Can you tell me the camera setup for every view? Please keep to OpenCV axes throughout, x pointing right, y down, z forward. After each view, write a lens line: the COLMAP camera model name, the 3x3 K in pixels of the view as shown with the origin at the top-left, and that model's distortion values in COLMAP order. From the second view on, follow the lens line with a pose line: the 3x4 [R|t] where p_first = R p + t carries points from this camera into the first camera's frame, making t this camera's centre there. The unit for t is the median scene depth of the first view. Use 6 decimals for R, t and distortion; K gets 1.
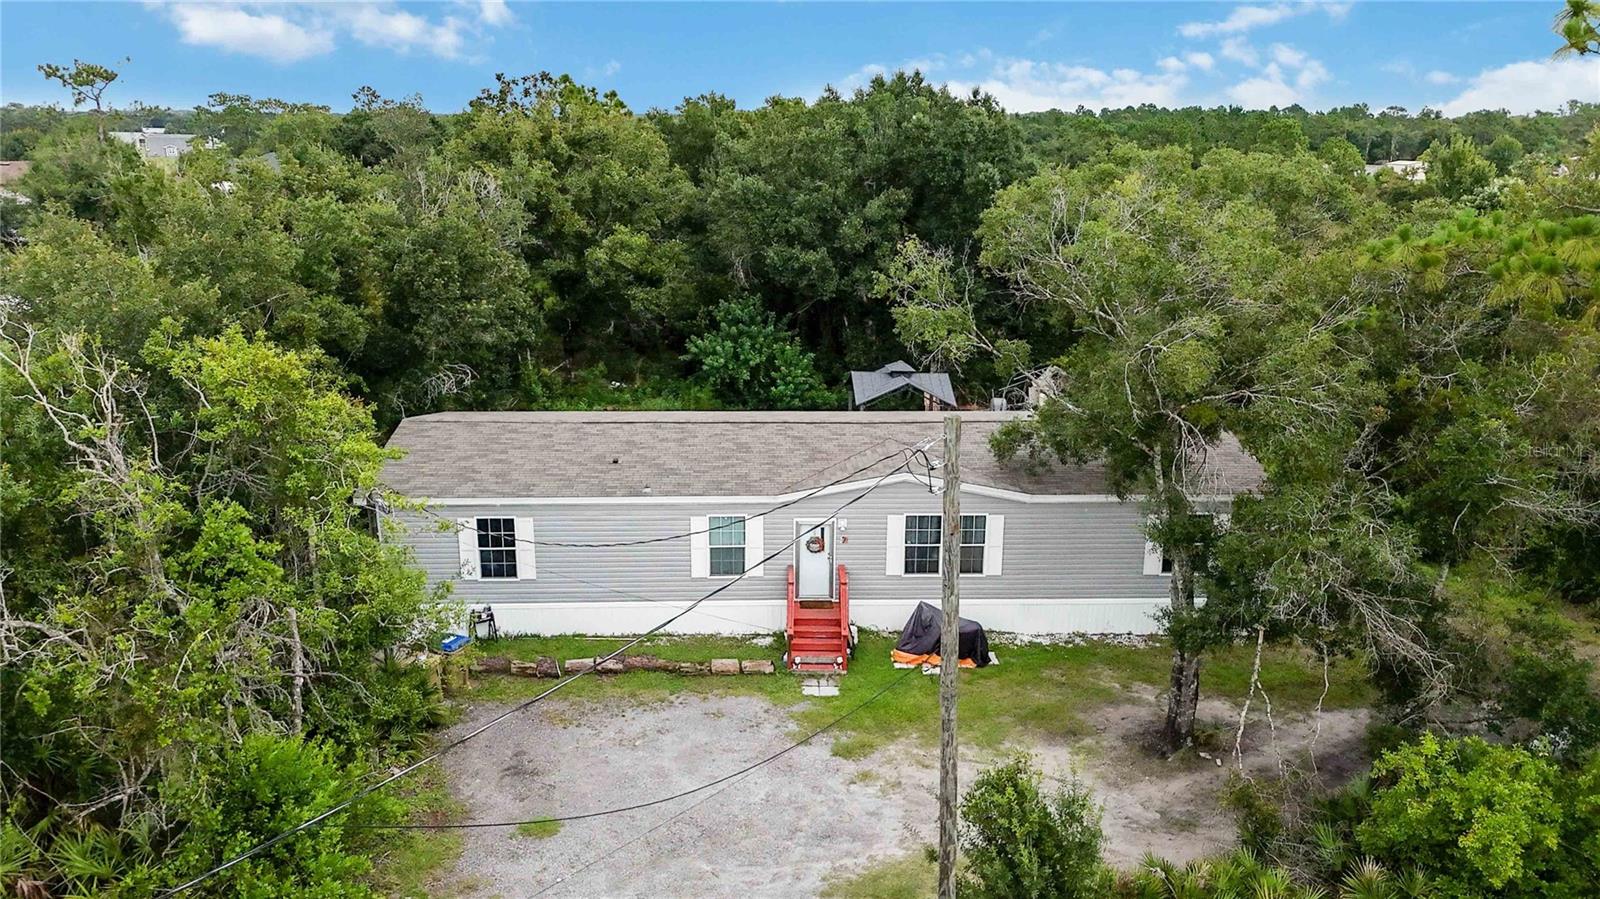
lens RADIAL K [[1148.0, 0, 799.6], [0, 1148.0, 450.7], [0, 0, 1]] dist [0.046157, -0.009332]
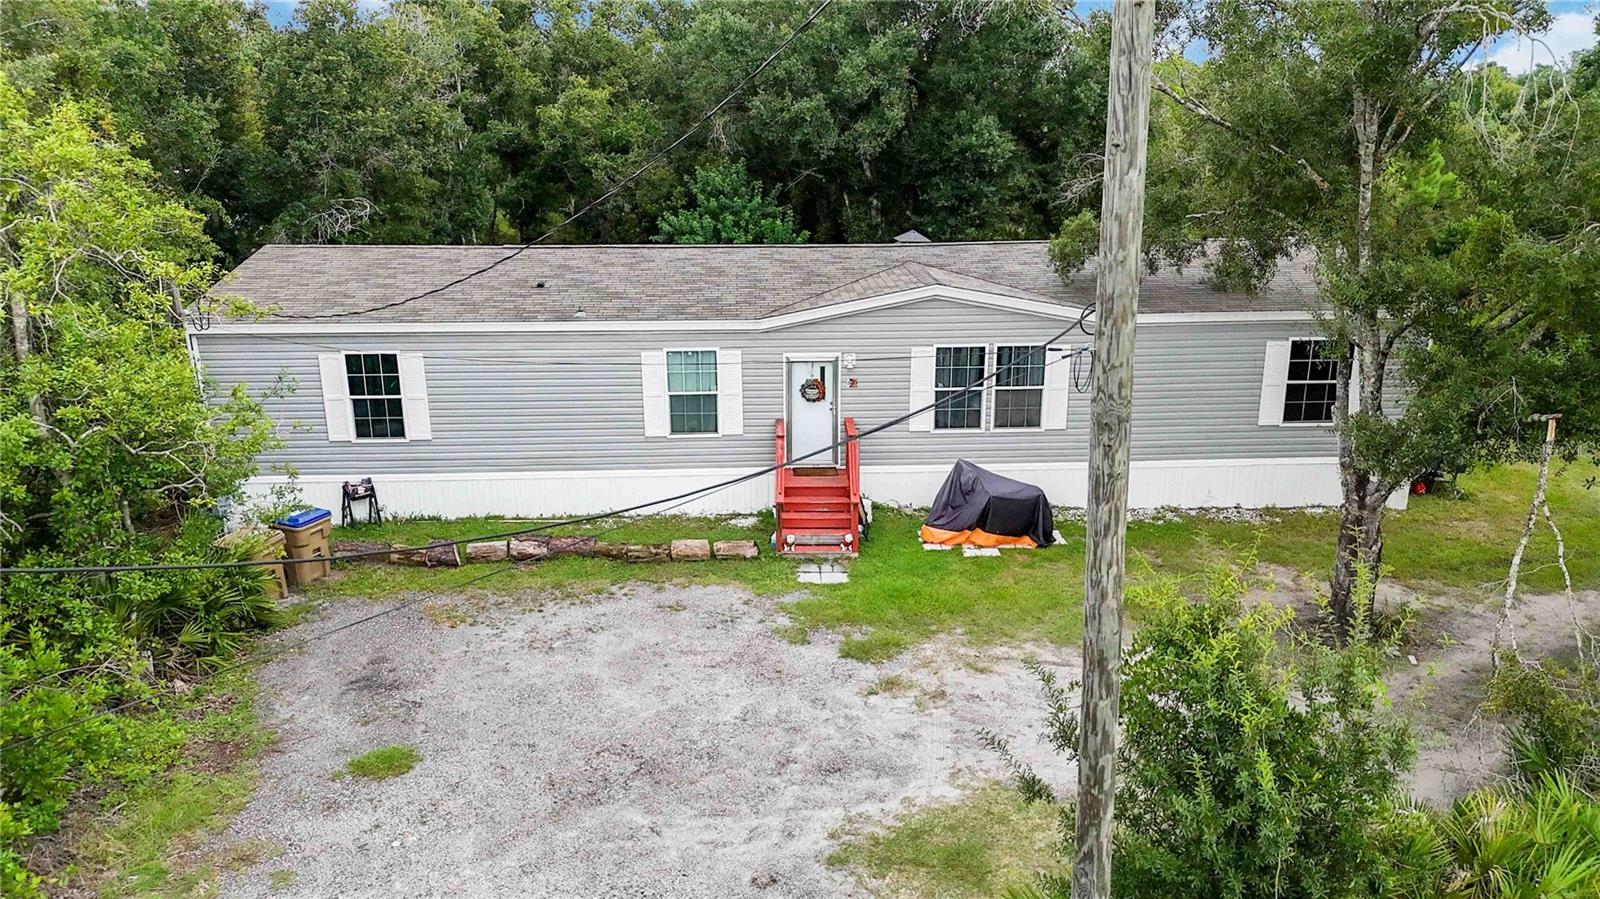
lens RADIAL K [[1148.0, 0, 799.3], [0, 1148.0, 448.5], [0, 0, 1]] dist [0.046157, -0.009332]
pose [[0.999913, -0.013175, 0.001106, 0.003797], [0.013143, 0.999585, 0.025642, 0.103148], [-0.001443, -0.025625, 0.999671, 0.271238]]
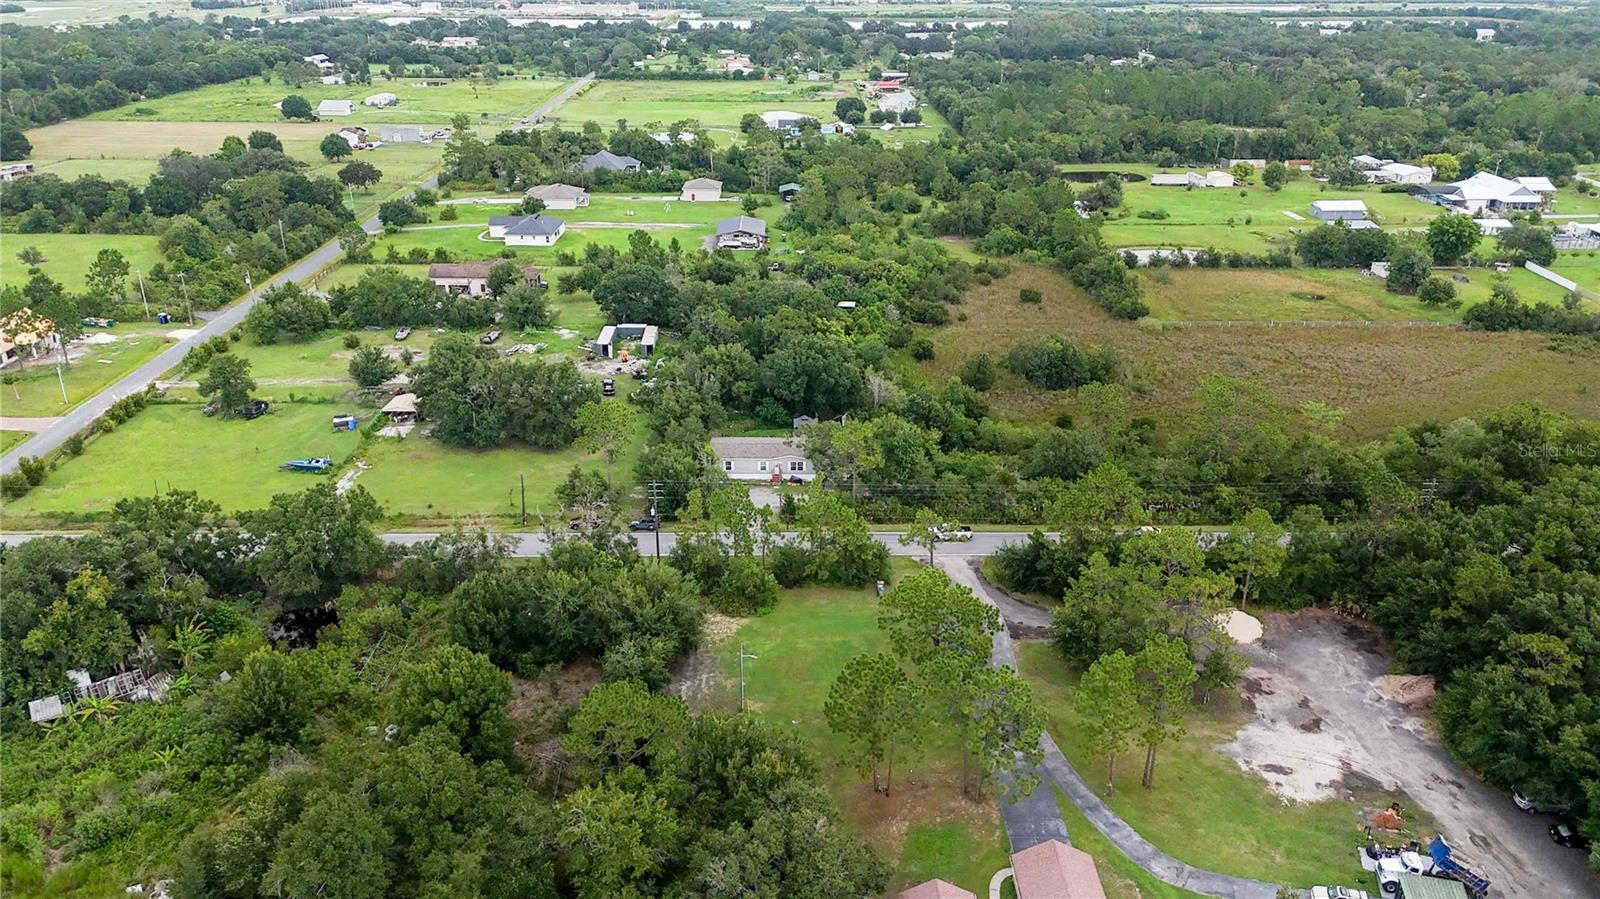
lens RADIAL K [[1148.0, 0, 799.4], [0, 1148.0, 450.5], [0, 0, 1]] dist [0.046157, -0.009332]
pose [[0.998457, 0.019217, -0.052104, 0.491683], [-0.011461, 0.989327, 0.145262, -0.976373], [0.054340, -0.144440, 0.988020, -5.551459]]
